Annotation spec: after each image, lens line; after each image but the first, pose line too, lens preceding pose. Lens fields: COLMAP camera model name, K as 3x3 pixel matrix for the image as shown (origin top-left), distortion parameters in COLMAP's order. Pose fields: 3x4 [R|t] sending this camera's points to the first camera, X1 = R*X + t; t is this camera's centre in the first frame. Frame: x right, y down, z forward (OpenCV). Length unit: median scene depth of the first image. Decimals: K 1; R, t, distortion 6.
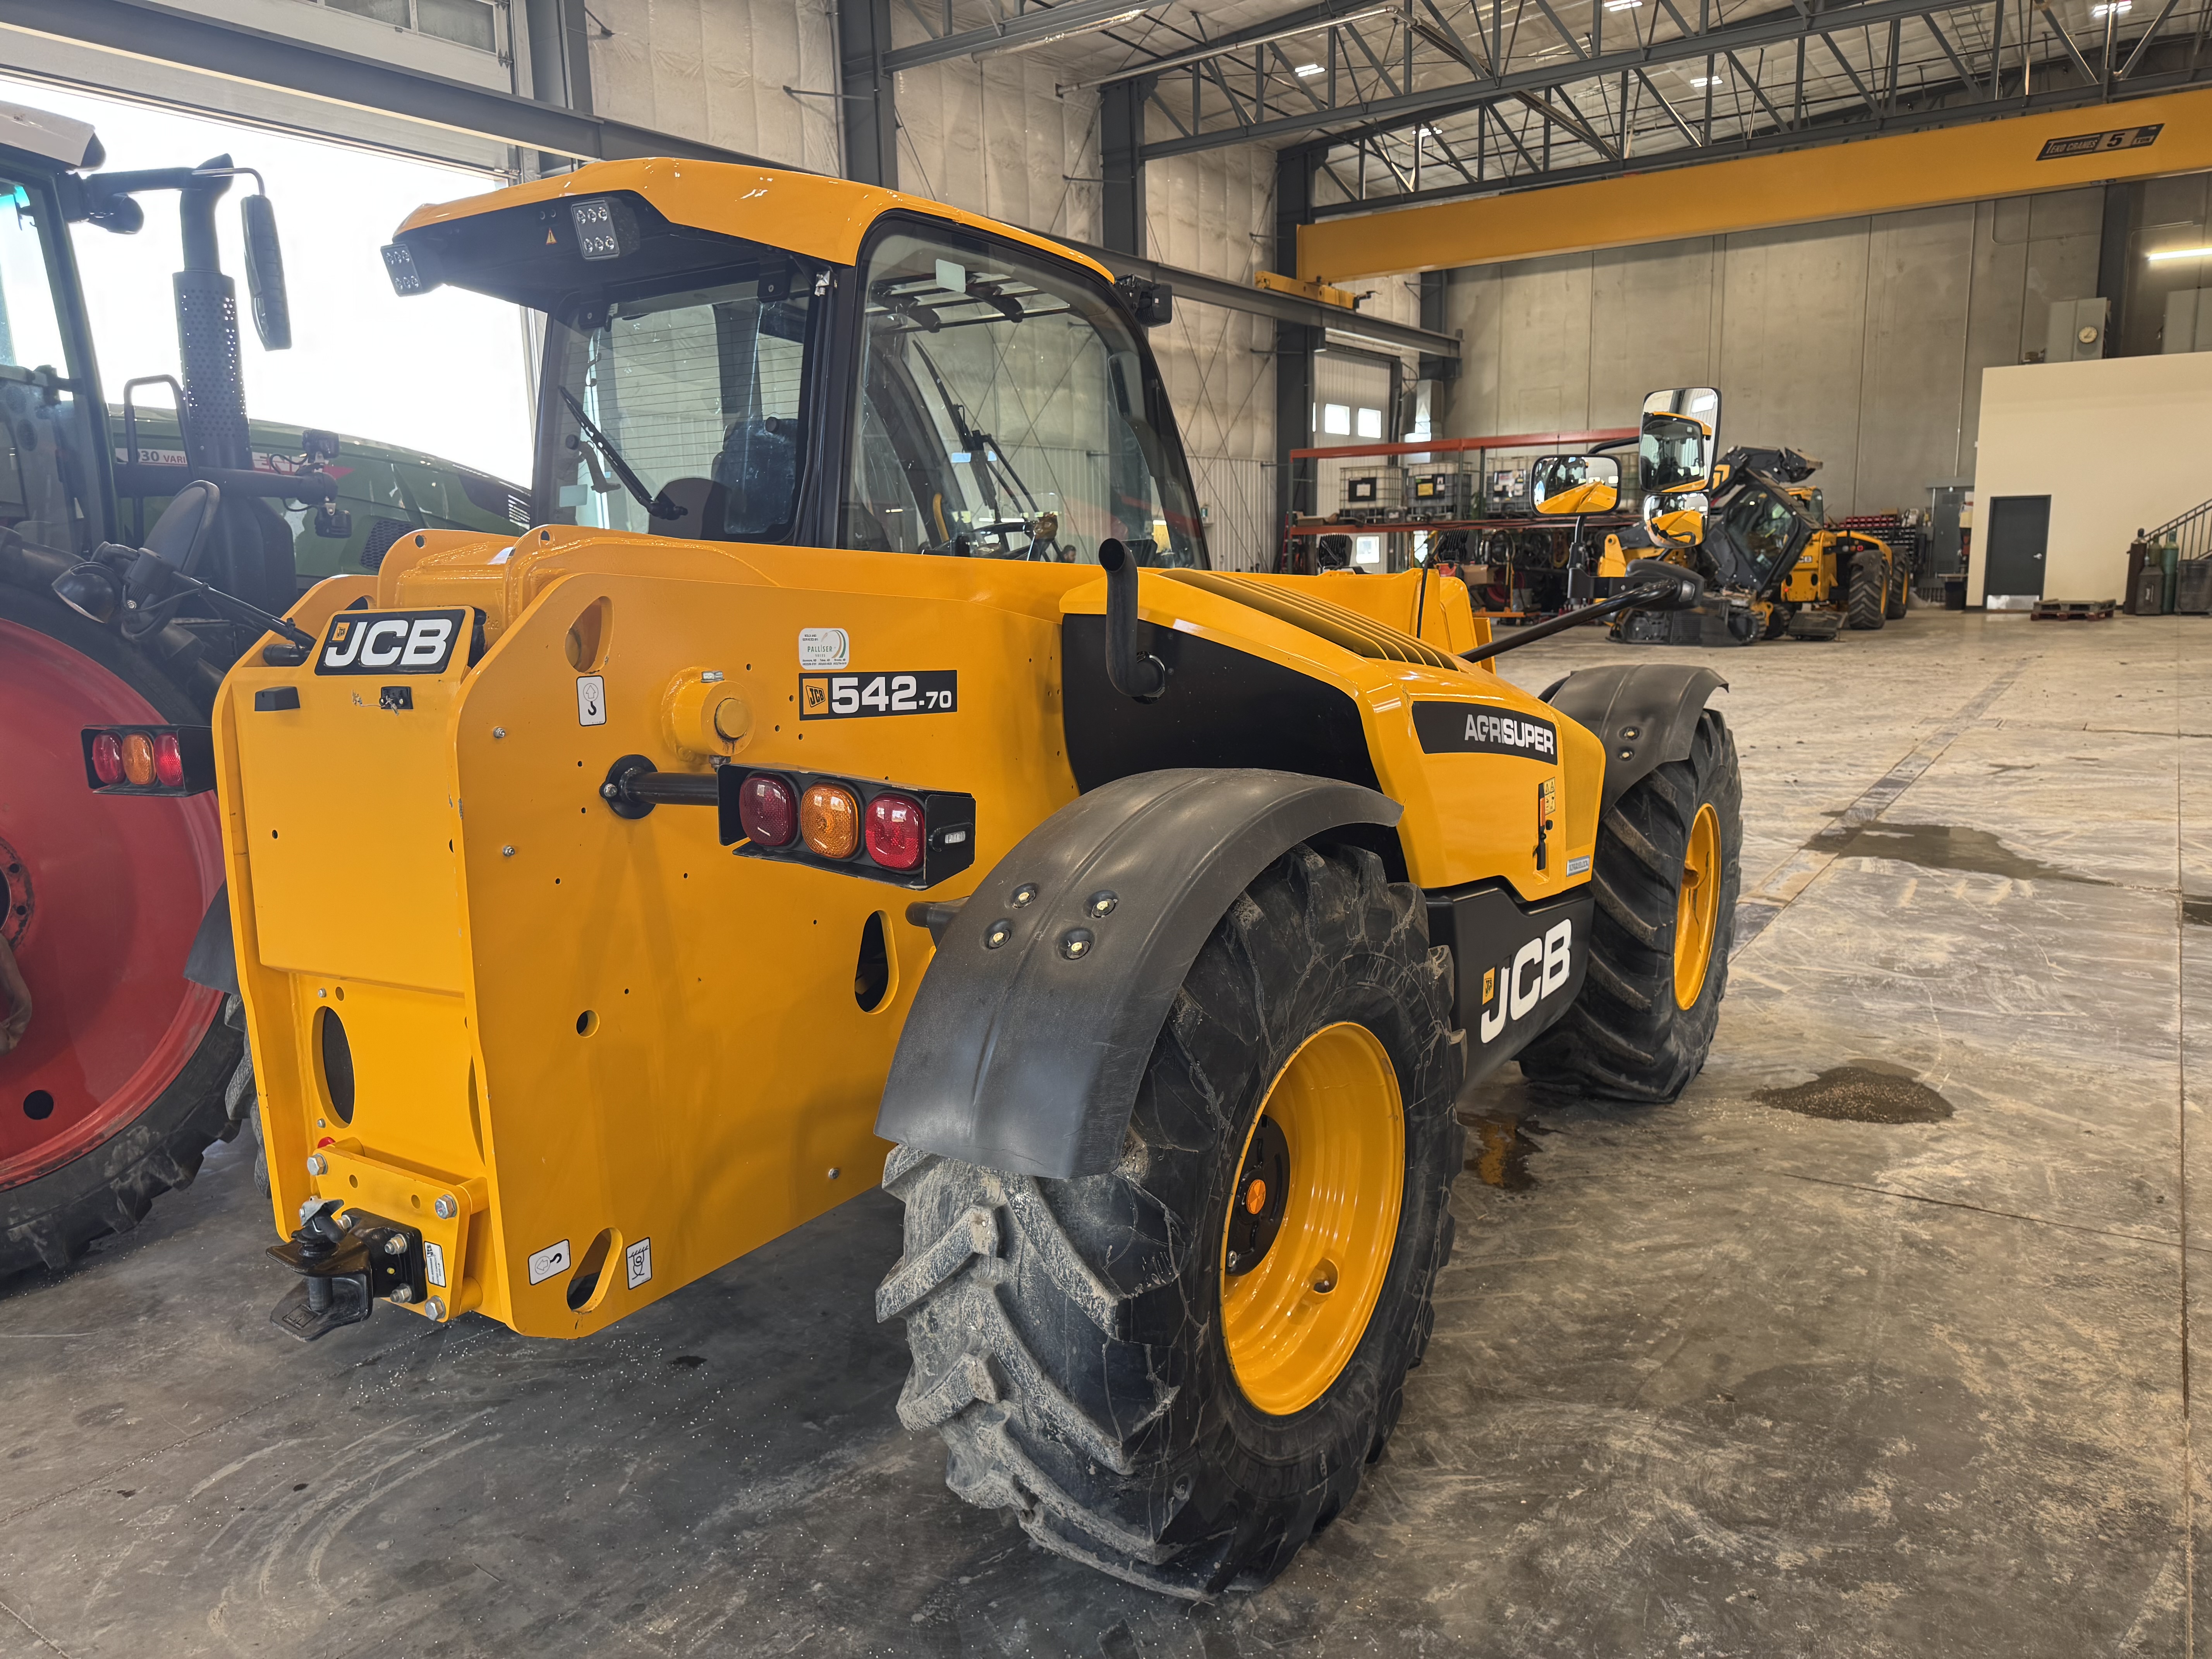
lens RADIAL K [[1562.2, 0, 1103.7], [0, 1562.2, 838.0], [0, 0, 1]] dist [0.048177, -0.067981]
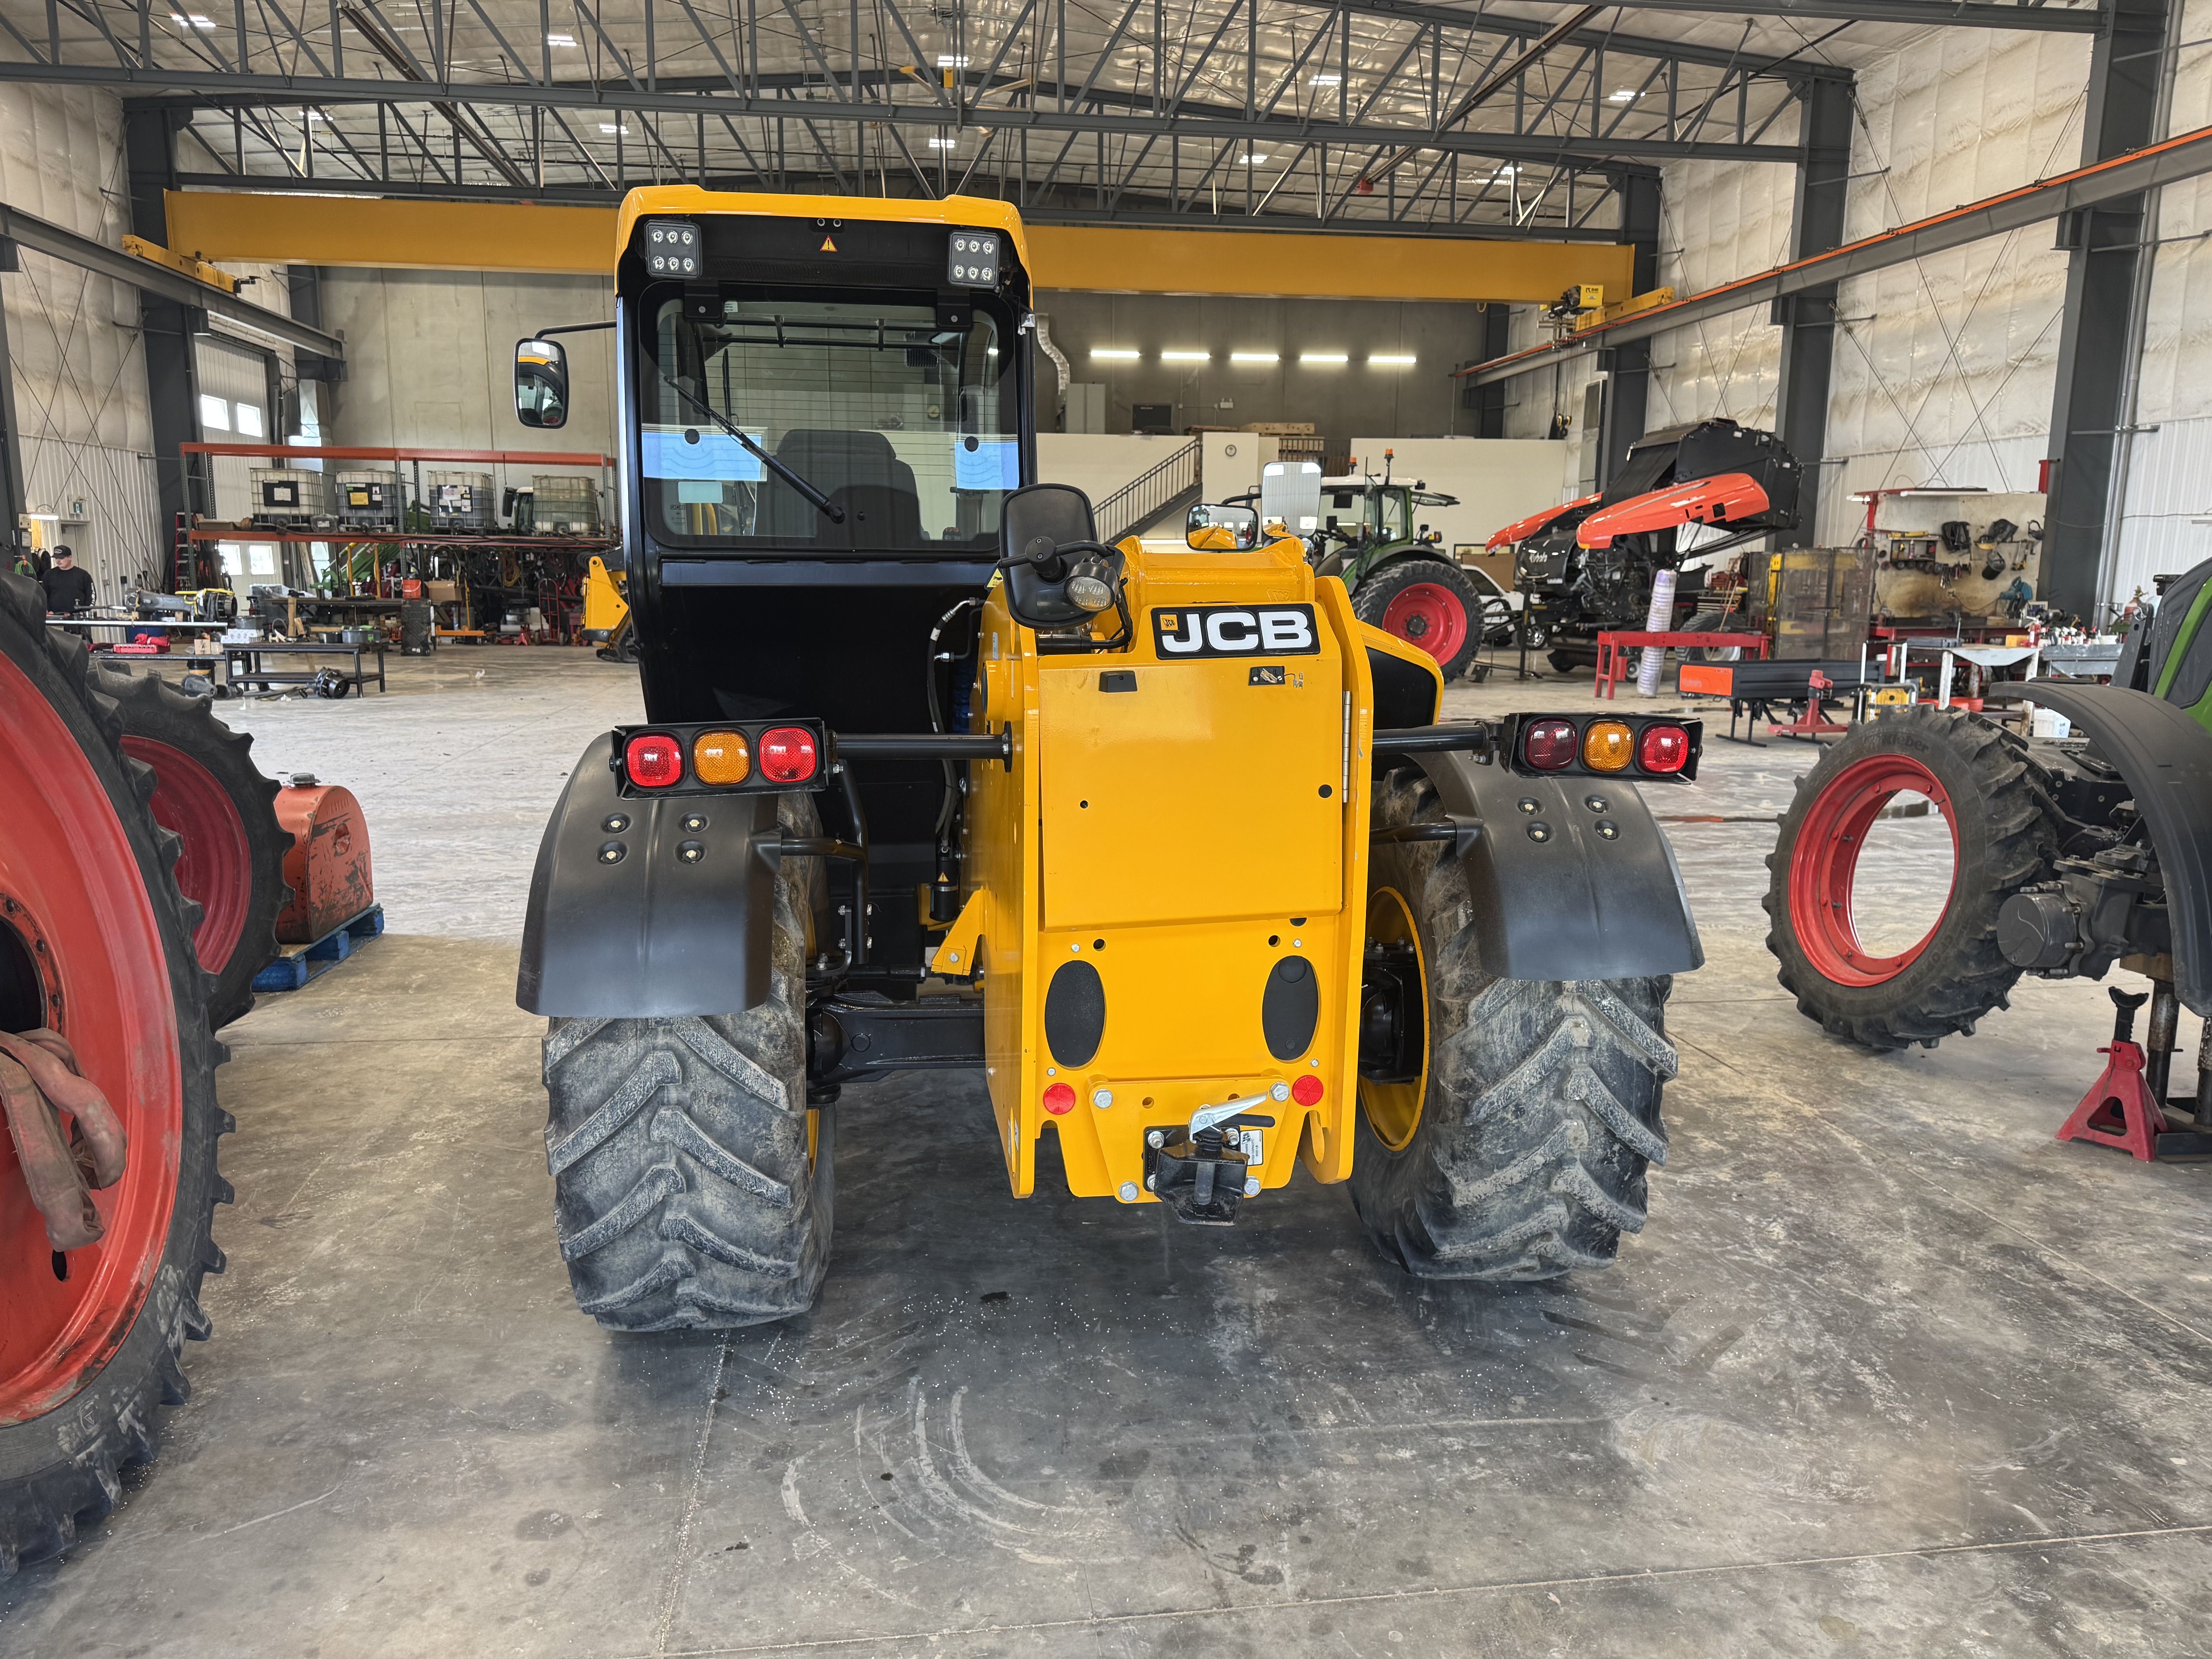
lens RADIAL K [[1535.6, 0, 1106.0], [0, 1535.6, 829.5], [0, 0, 1]] dist [0.062865, -0.057285]
pose [[0.750151, -0.079932, 0.656418, -0.604842], [0.090912, 0.995708, 0.017354, -0.001150], [-0.654987, 0.046659, 0.754198, 0.086067]]
